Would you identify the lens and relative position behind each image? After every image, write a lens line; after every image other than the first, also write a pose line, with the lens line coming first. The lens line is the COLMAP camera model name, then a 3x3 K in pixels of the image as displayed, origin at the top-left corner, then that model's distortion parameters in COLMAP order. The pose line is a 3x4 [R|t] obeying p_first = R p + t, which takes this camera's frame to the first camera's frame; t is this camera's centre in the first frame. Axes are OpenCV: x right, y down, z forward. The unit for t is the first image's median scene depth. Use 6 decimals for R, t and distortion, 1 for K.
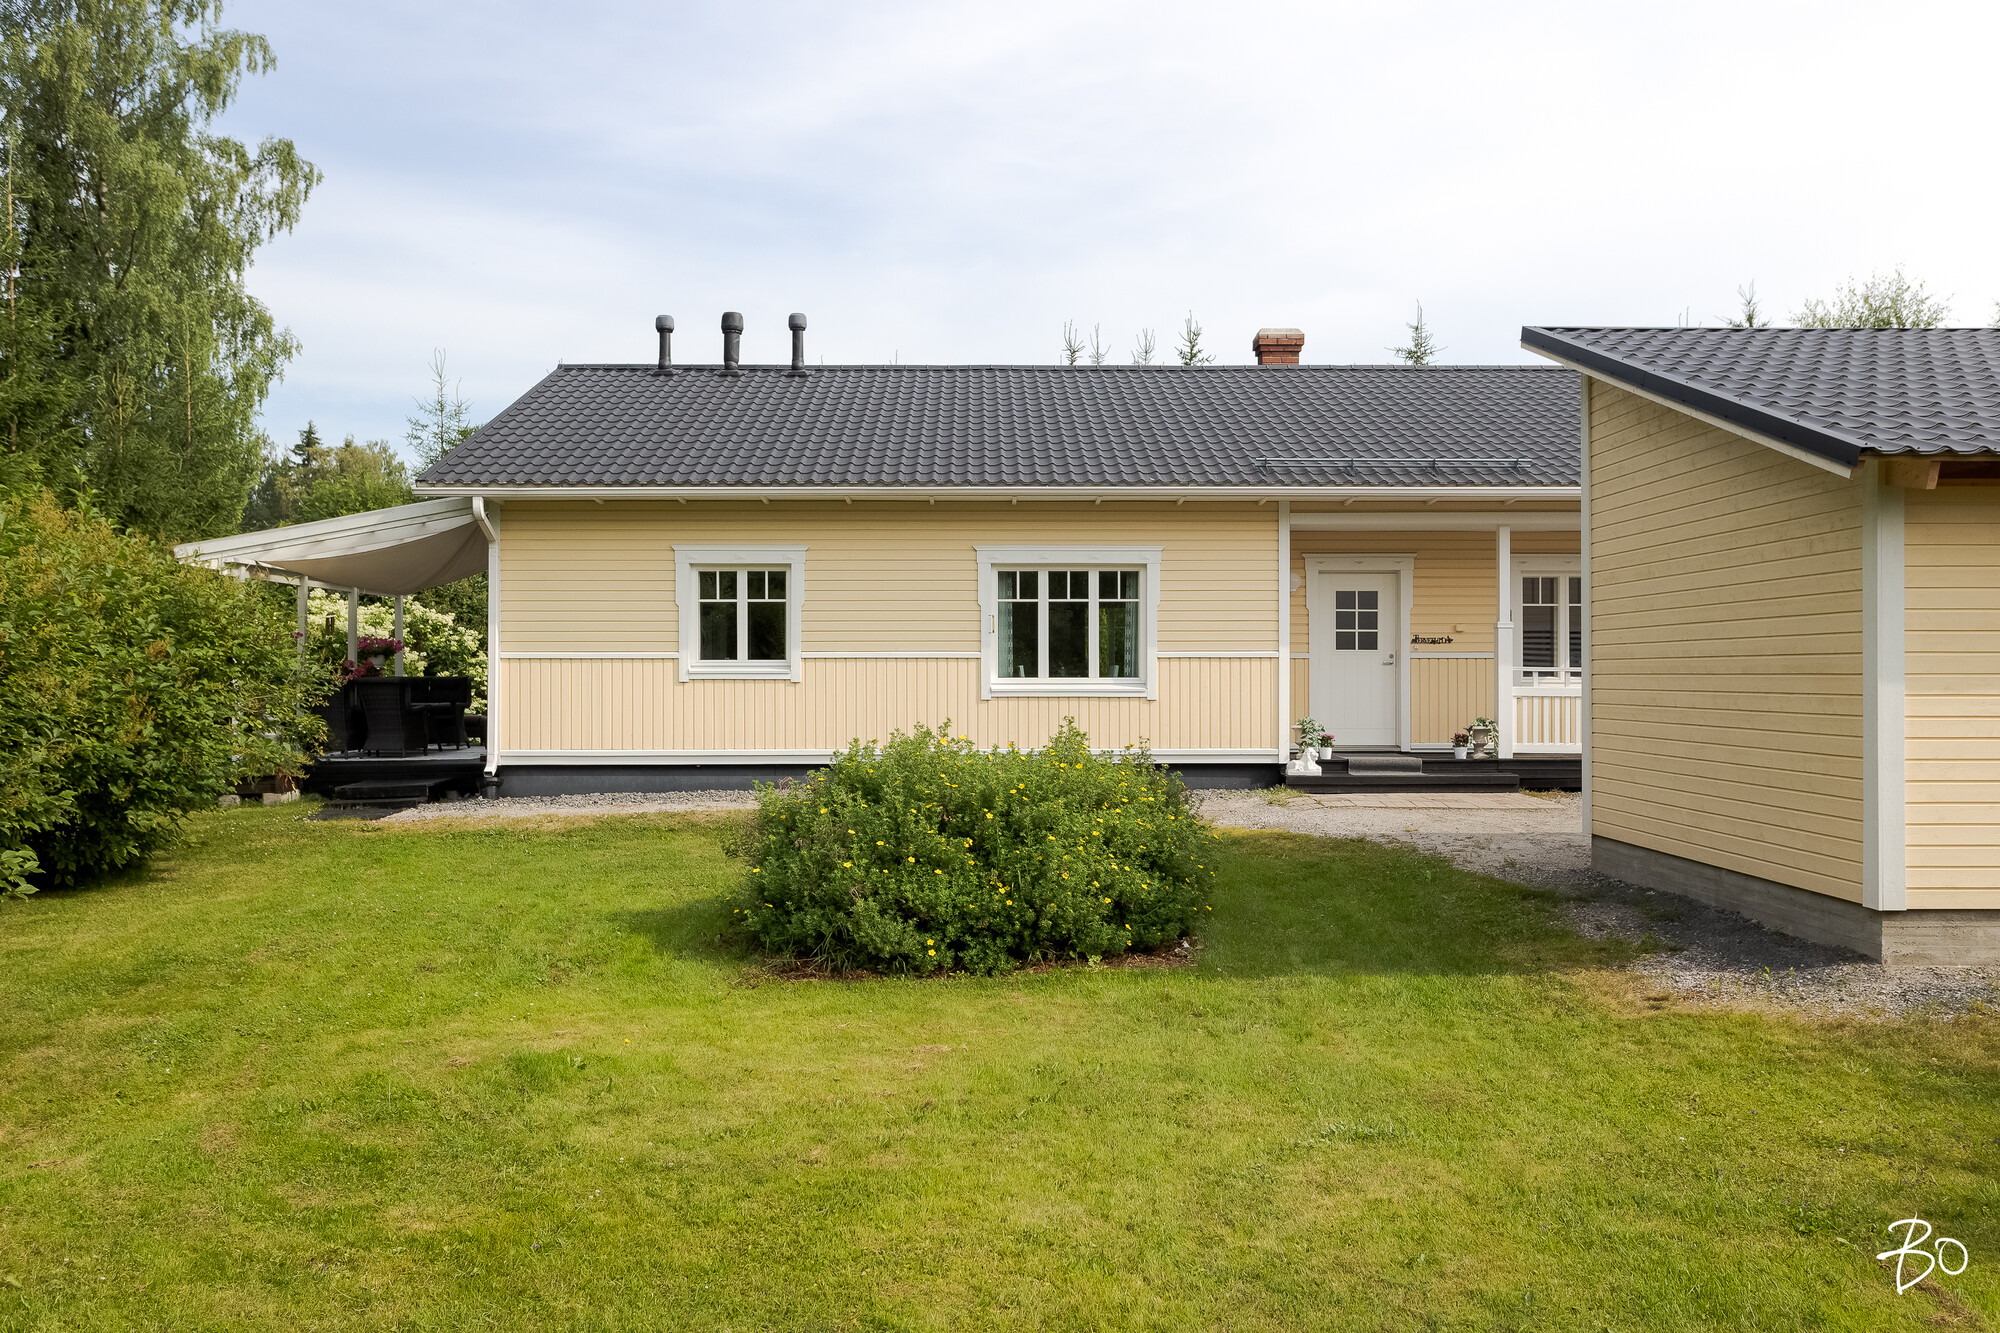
lens RADIAL K [[1659.2, 0, 1009.9], [0, 1659.2, 672.1], [0, 0, 1]] dist [0.006936, -0.002157]
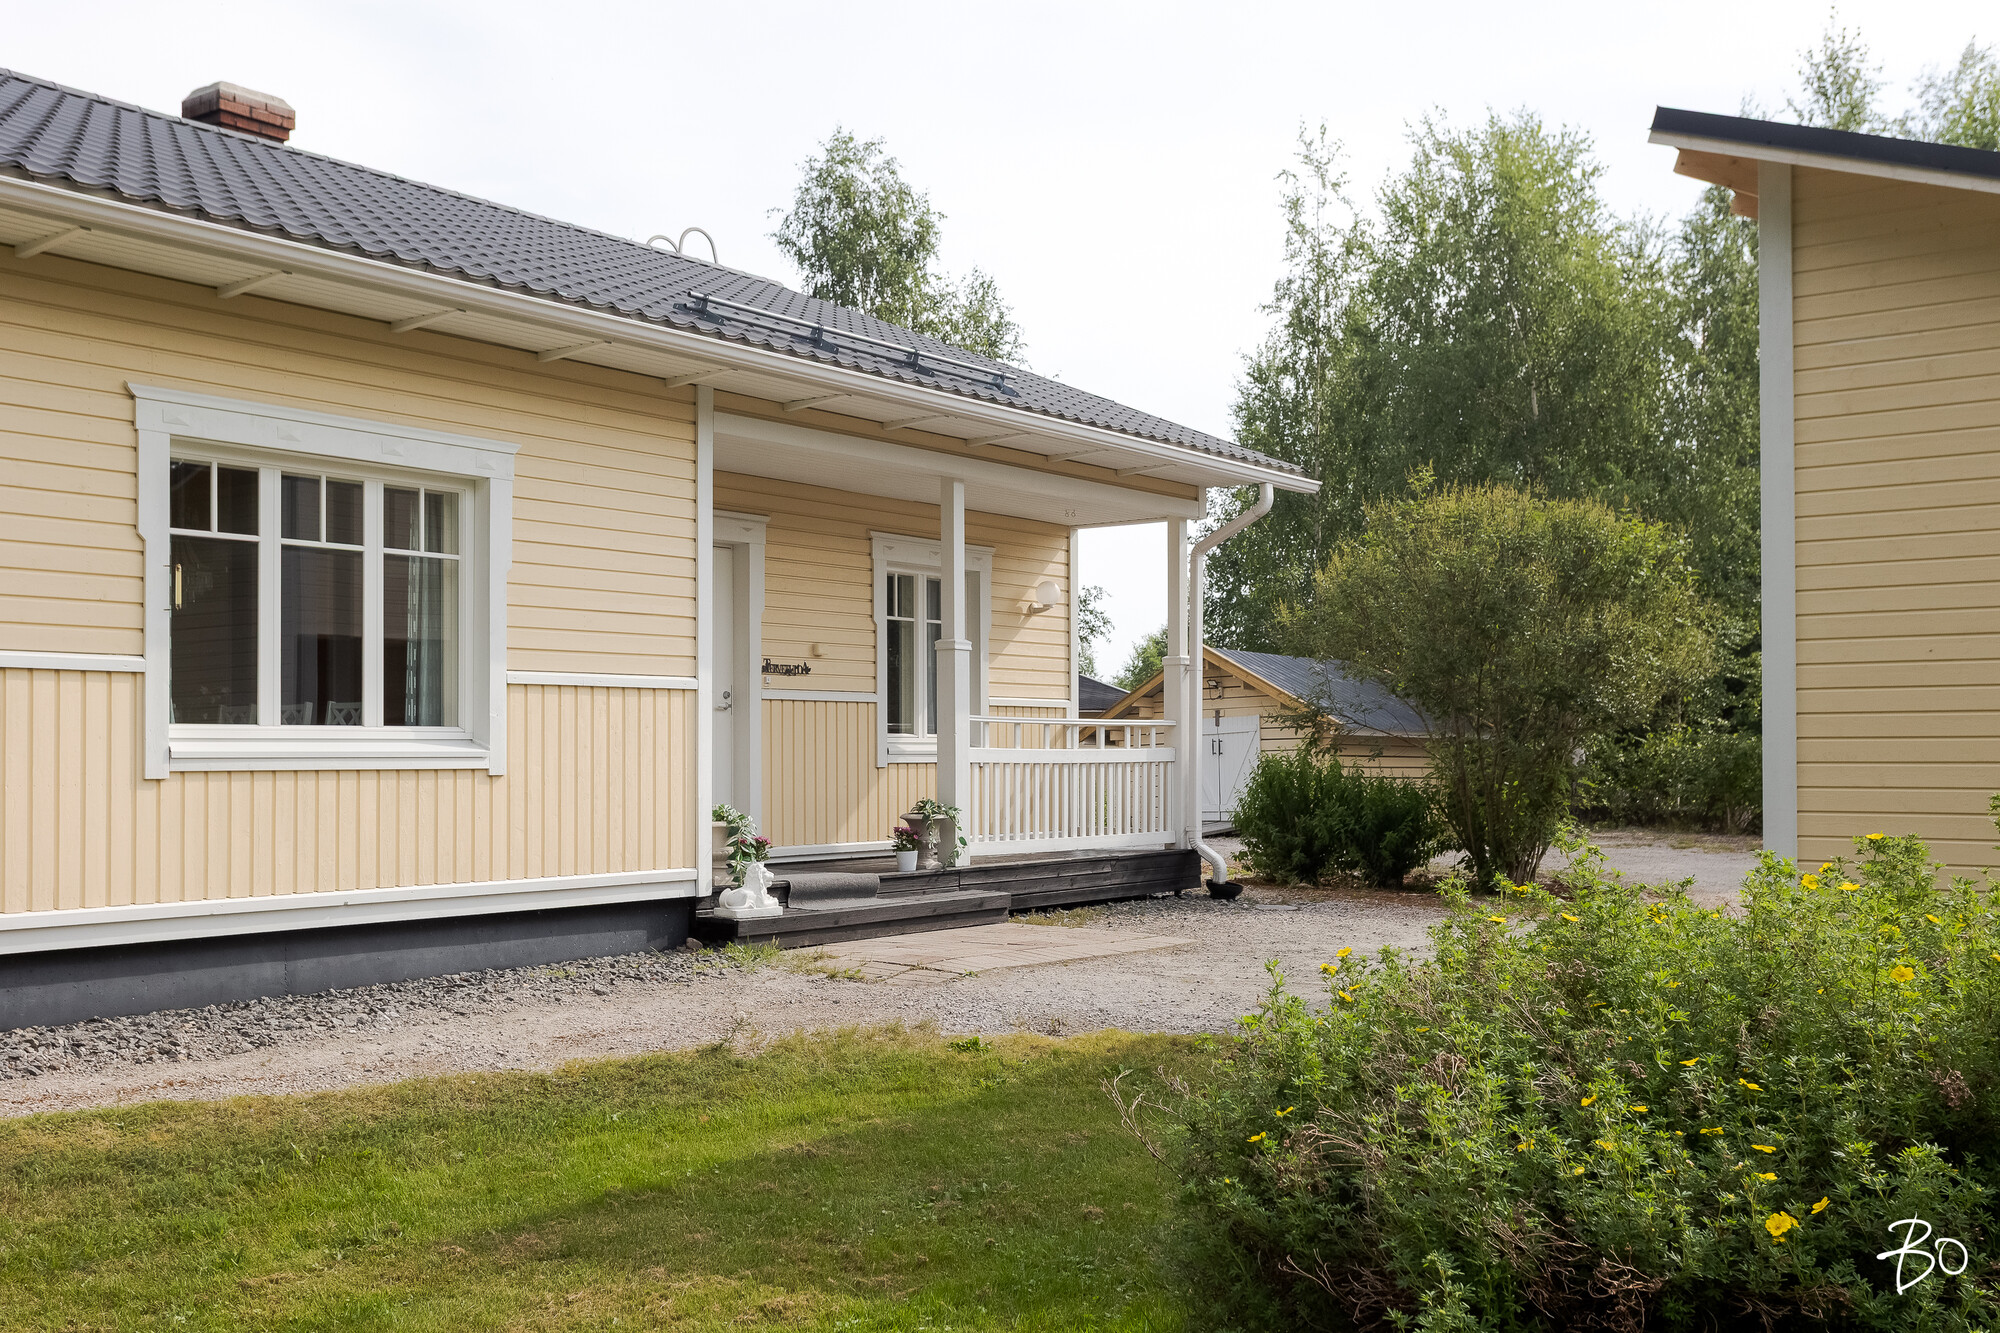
lens RADIAL K [[2009.3, 0, 991.6], [0, 2009.3, 669.2], [0, 0, 1]] dist [0.067815, 0.000000]
pose [[0.619263, 0.032245, 0.784522, -0.266843], [0.000006, 0.999156, -0.041072, 0.010479], [-0.785184, 0.025439, 0.618740, 0.542512]]
